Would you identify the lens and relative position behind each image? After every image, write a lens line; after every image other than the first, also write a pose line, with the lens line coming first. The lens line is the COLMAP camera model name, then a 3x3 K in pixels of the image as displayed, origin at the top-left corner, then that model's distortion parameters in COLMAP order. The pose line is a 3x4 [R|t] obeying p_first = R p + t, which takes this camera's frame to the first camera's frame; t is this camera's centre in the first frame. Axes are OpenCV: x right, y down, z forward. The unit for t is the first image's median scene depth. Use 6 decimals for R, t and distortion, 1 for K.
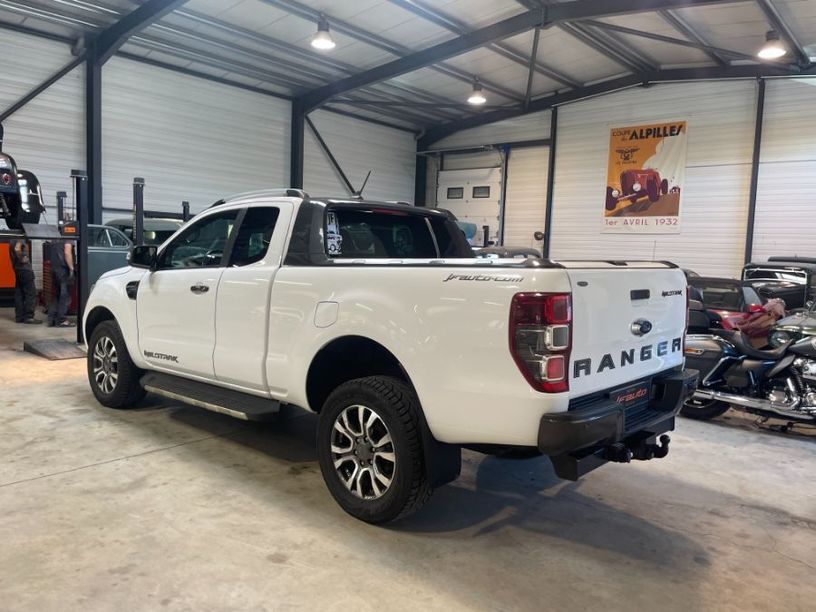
lens RADIAL K [[620.3, 0, 411.9], [0, 620.3, 299.6], [0, 0, 1]] dist [0.103096, -0.137155]
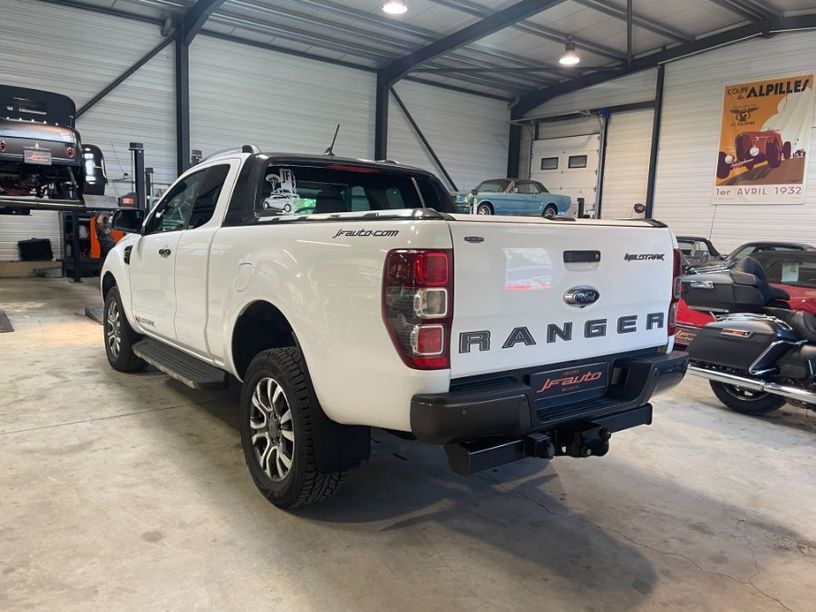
lens RADIAL K [[620.3, 0, 411.9], [0, 620.3, 299.6], [0, 0, 1]] dist [0.103096, -0.137155]
pose [[0.982154, 0.020320, -0.186976, 0.205049], [-0.013827, 0.999257, 0.035963, 0.014987], [0.187568, -0.032736, 0.981706, 0.107680]]
